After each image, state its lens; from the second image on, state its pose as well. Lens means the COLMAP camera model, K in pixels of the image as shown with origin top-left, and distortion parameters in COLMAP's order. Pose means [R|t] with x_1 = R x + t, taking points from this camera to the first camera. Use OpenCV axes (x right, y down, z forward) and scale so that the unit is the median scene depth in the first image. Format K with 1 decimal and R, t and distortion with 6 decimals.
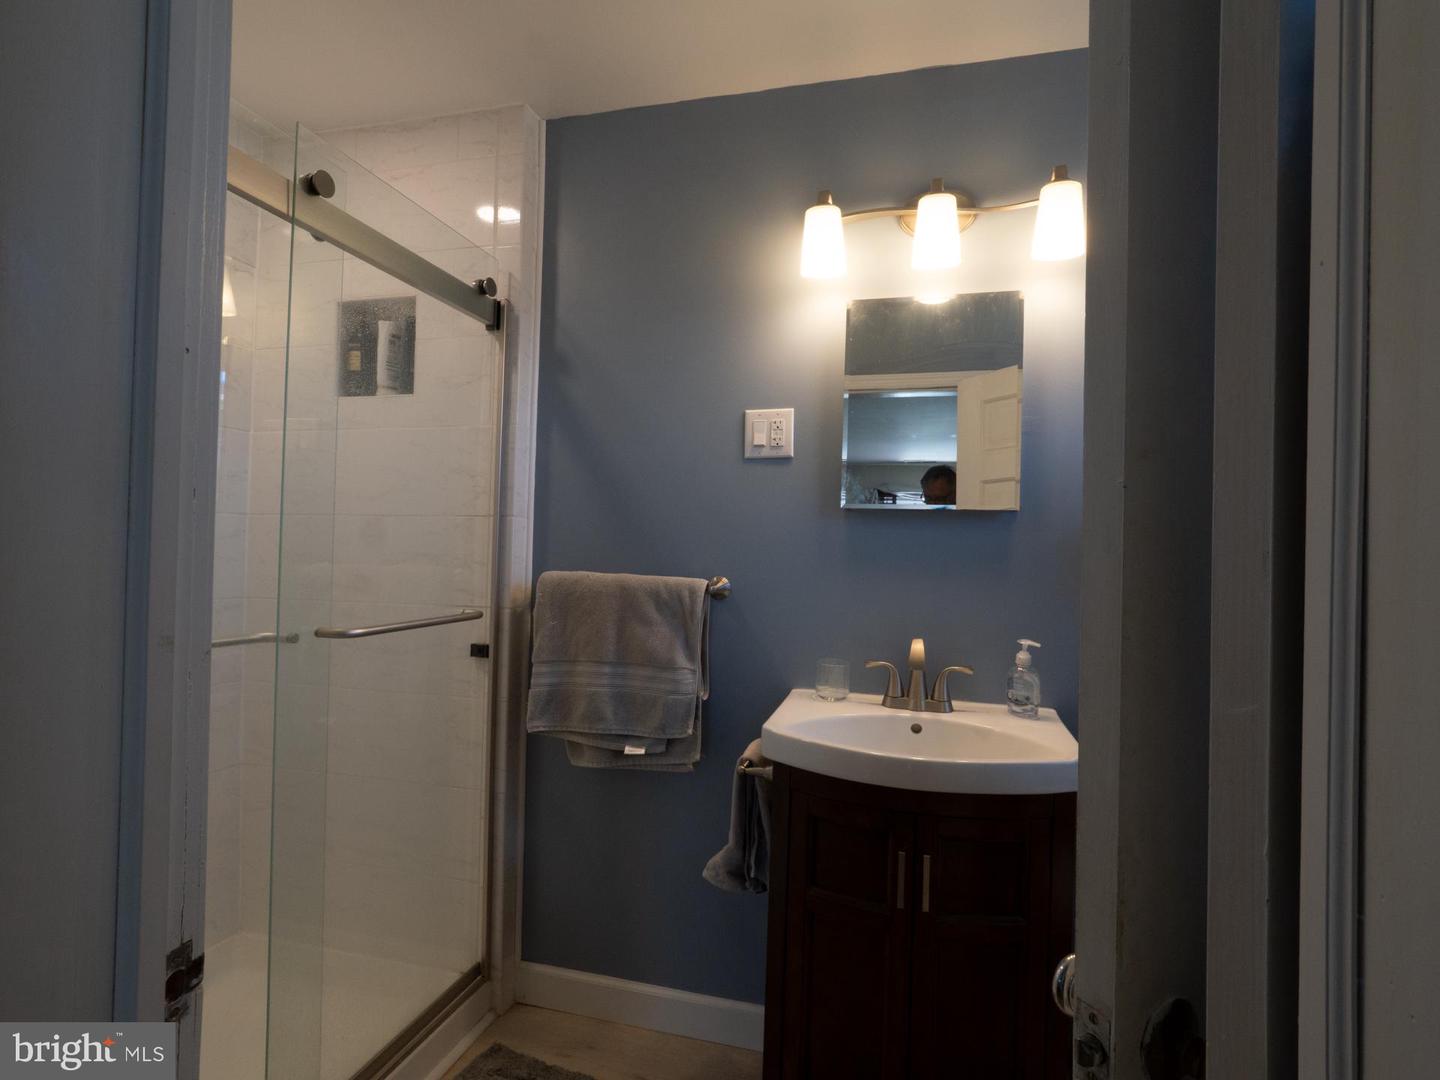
lens RADIAL K [[755.8, 0, 721.5], [0, 755.8, 538.4], [0, 0, 1]] dist [0.001652, -0.000027]
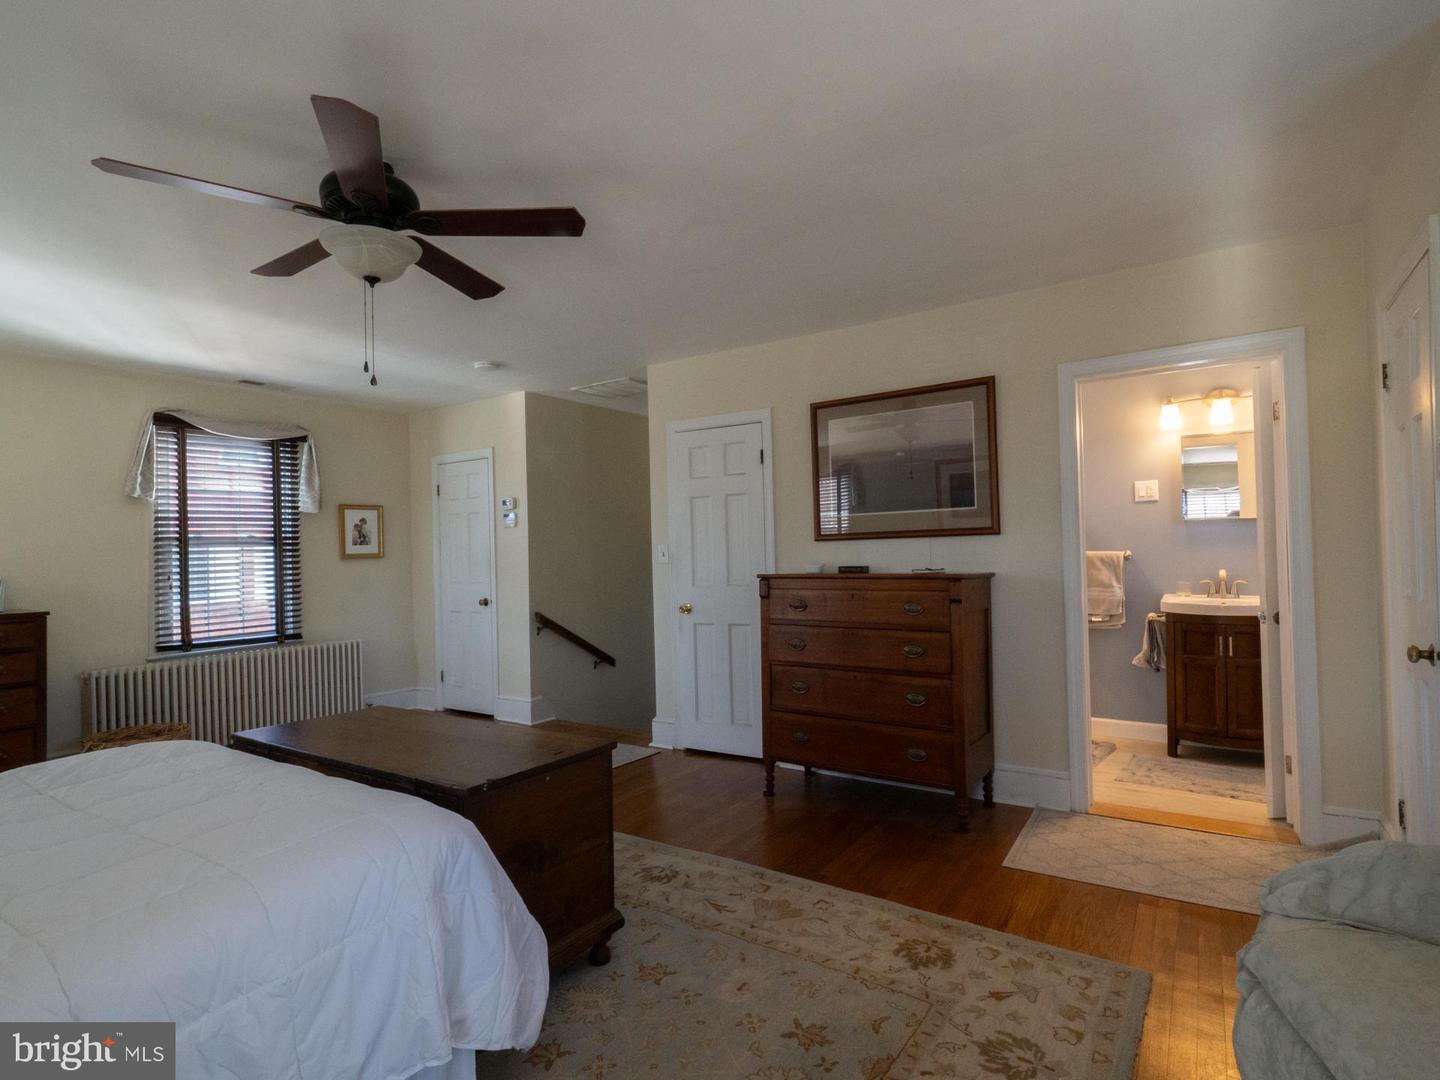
lens RADIAL K [[755.8, 0, 716.3], [0, 755.8, 542.1], [0, 0, 1]] dist [0.001652, -0.000027]
pose [[0.947779, -0.049929, -0.314997, -0.517976], [0.051054, 0.998685, -0.004683, -0.036009], [0.314816, -0.011643, 0.949081, -1.846094]]
